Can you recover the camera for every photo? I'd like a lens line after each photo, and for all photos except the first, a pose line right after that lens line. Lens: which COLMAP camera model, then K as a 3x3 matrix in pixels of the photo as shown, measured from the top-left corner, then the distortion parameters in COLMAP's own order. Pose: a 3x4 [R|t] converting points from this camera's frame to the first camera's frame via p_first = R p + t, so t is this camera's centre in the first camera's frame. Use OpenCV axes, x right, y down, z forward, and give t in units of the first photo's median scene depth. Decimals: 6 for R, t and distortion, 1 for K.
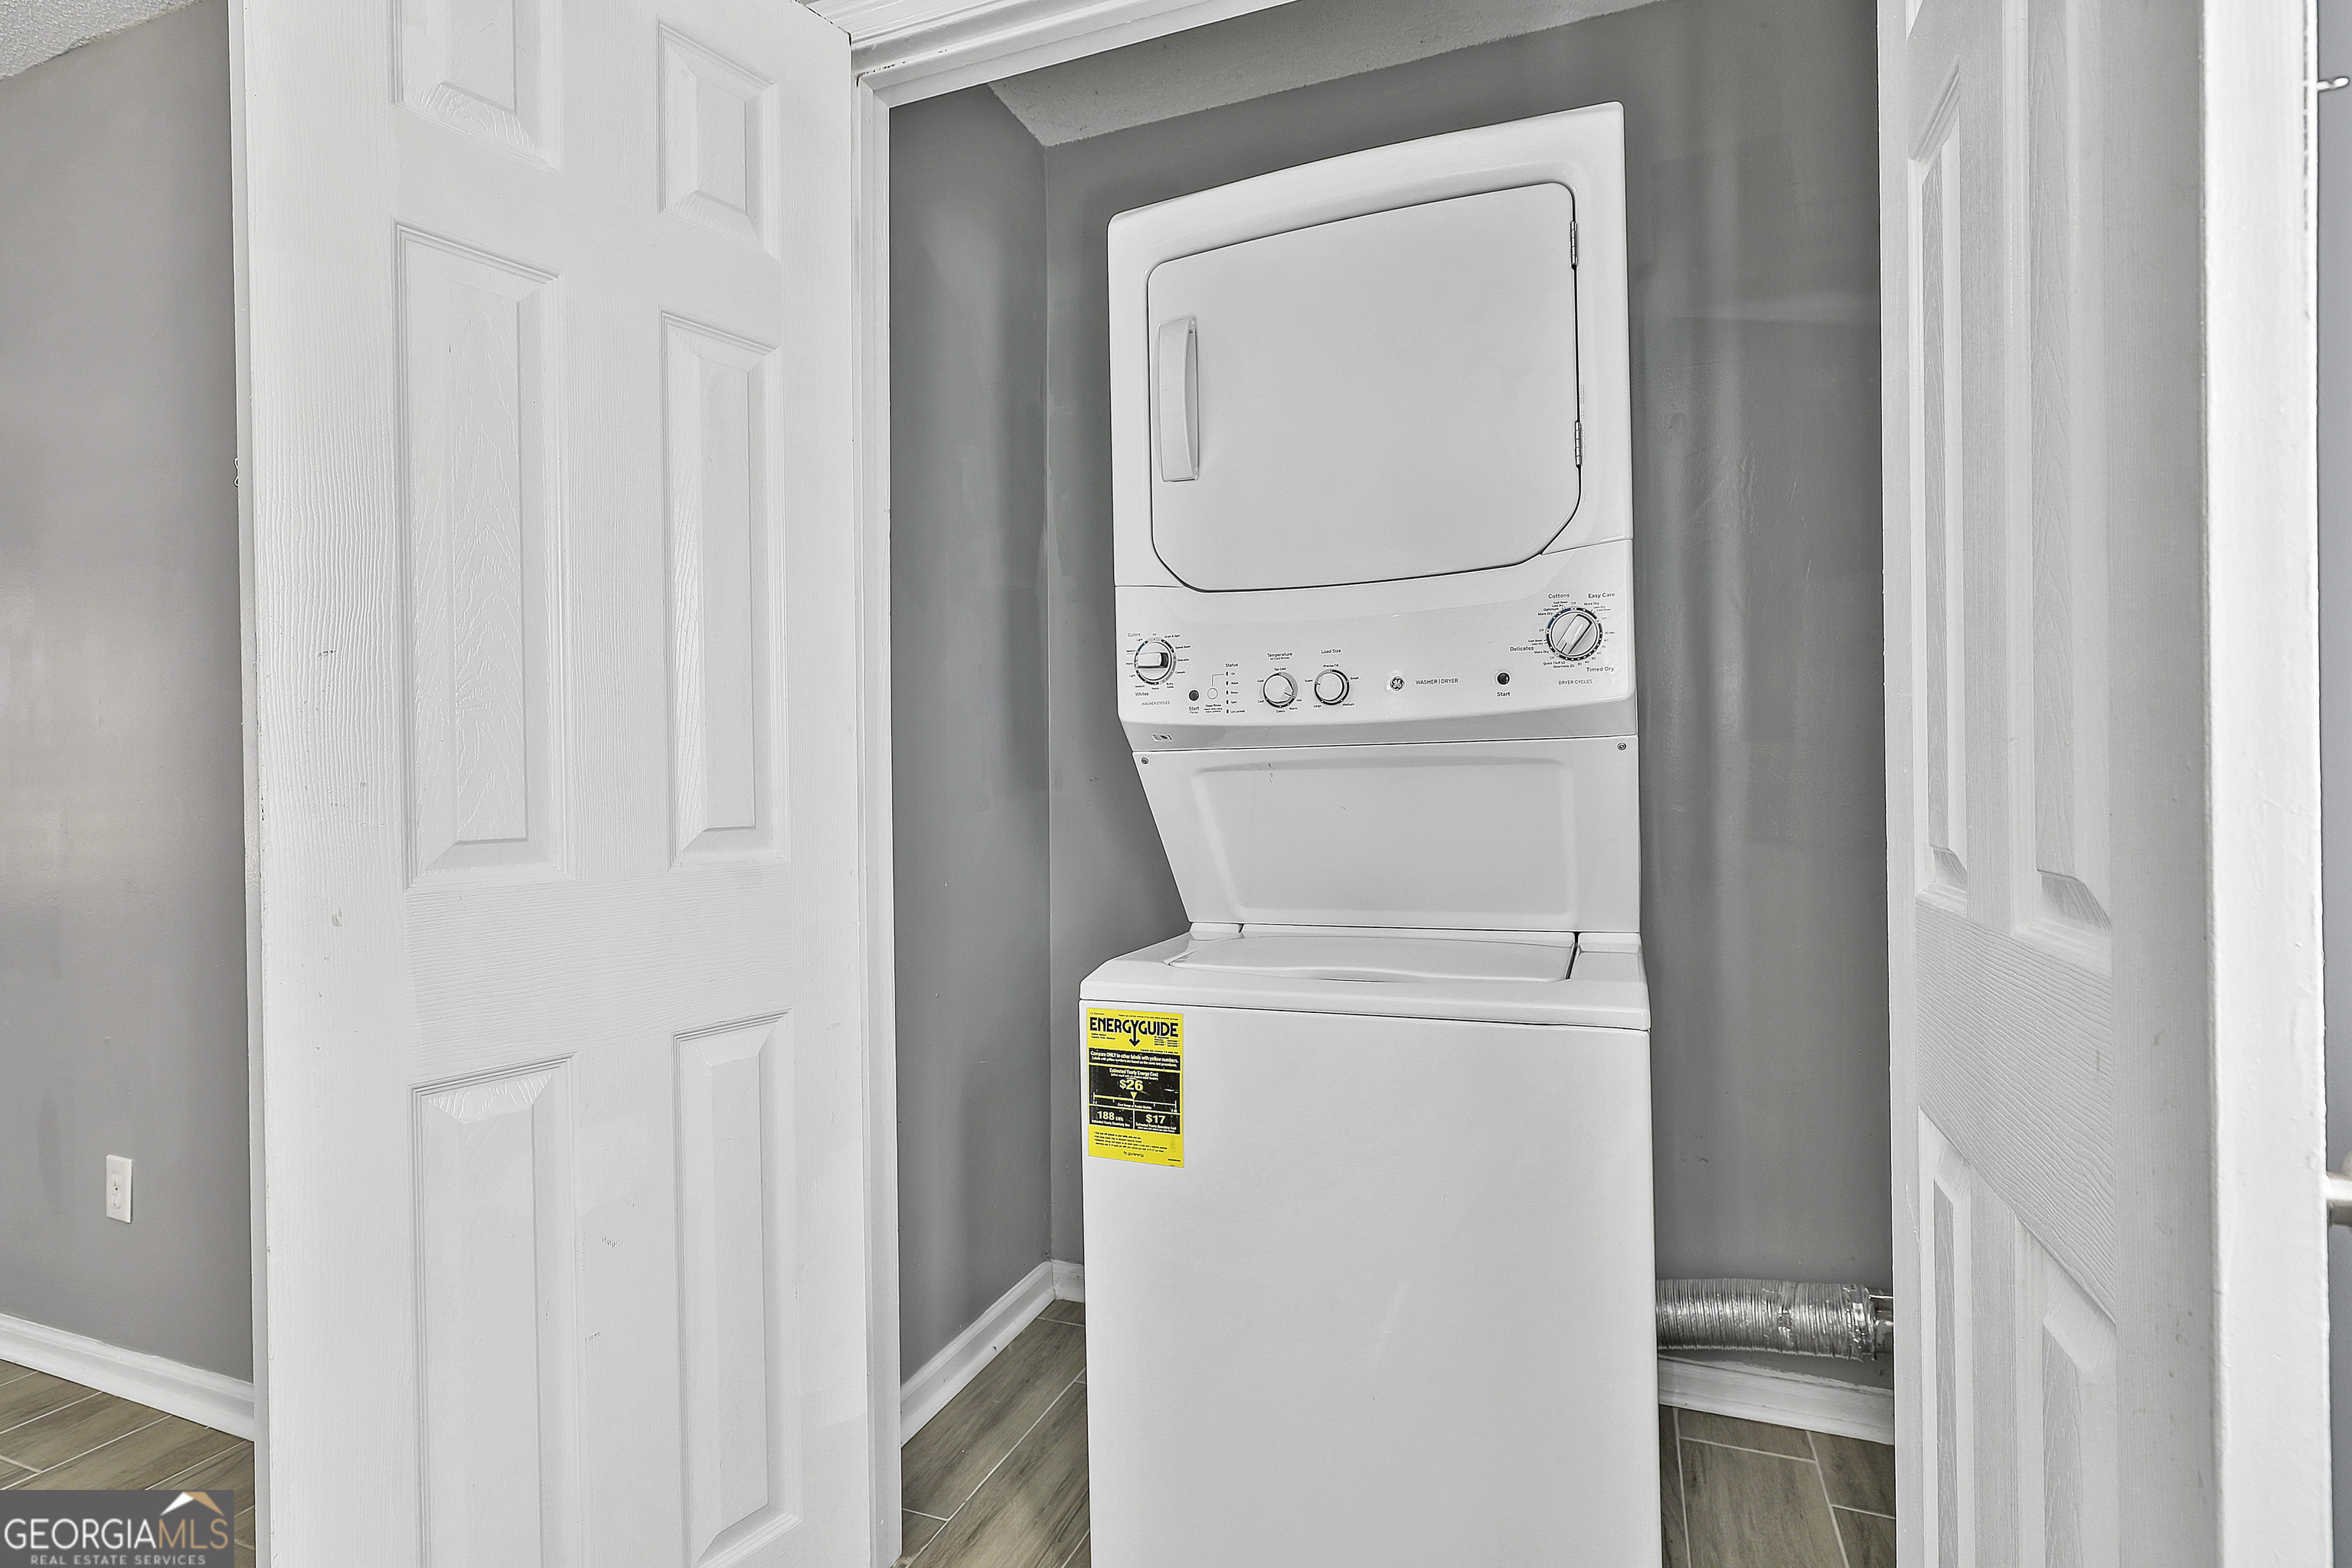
lens RADIAL K [[1136.0, 0, 1175.9], [0, 1136.0, 788.6], [0, 0, 1]] dist [-0.003697, 0.002704]
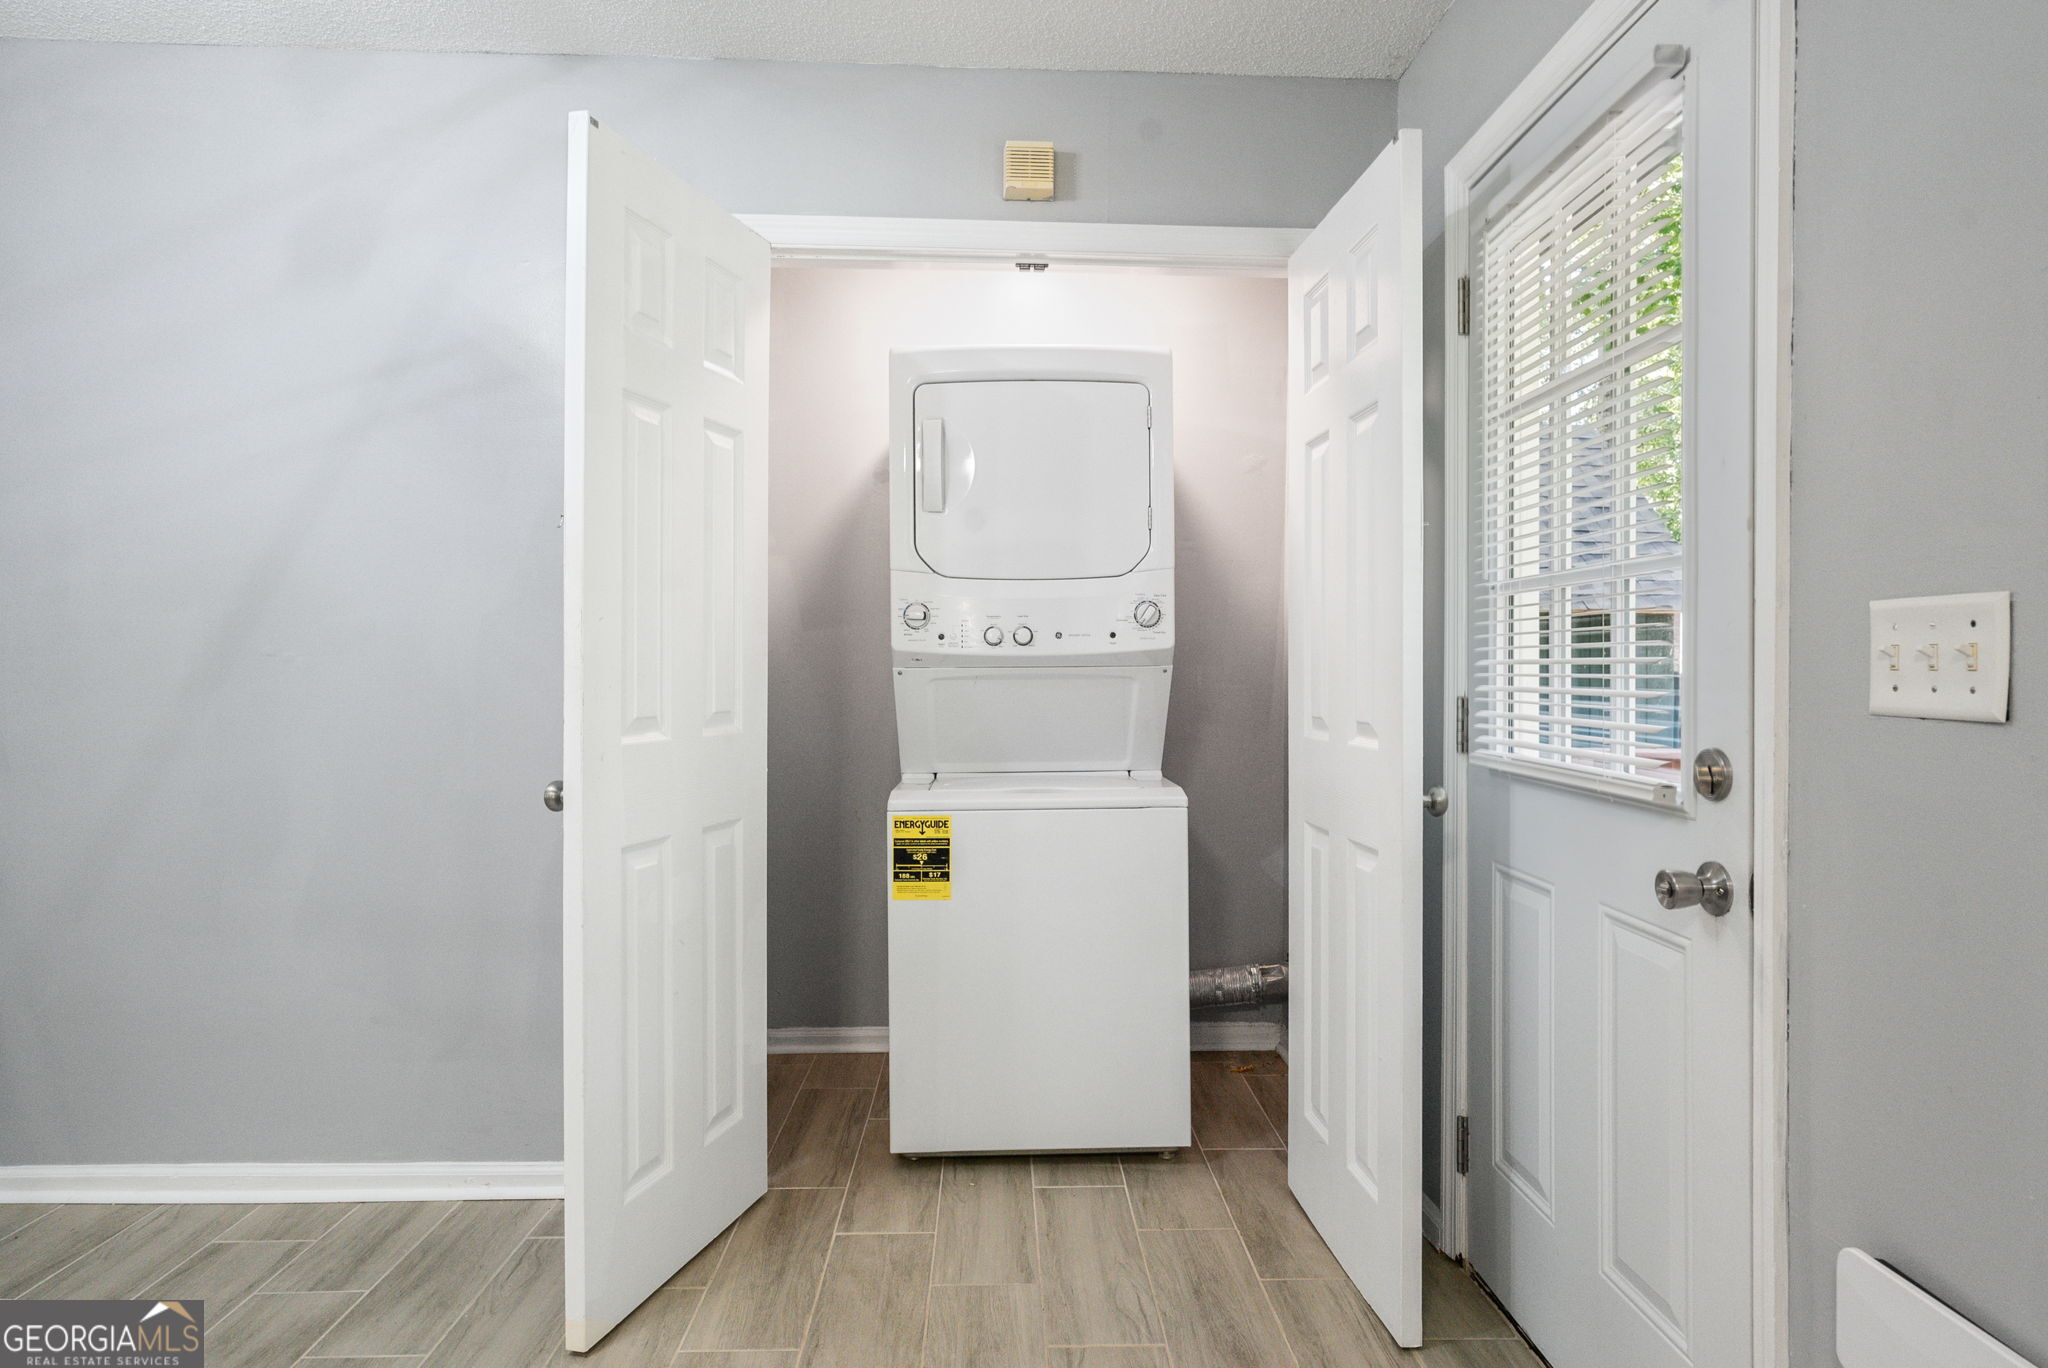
lens RADIAL K [[1071.0, 0, 1029.4], [0, 1071.0, 679.8], [0, 0, 1]] dist [0.013097, -0.000798]
pose [[0.924165, 0.014846, 0.381706, -0.520624], [-0.009349, 0.999824, -0.016251, 0.009926], [-0.381880, 0.011450, 0.924141, -0.609523]]
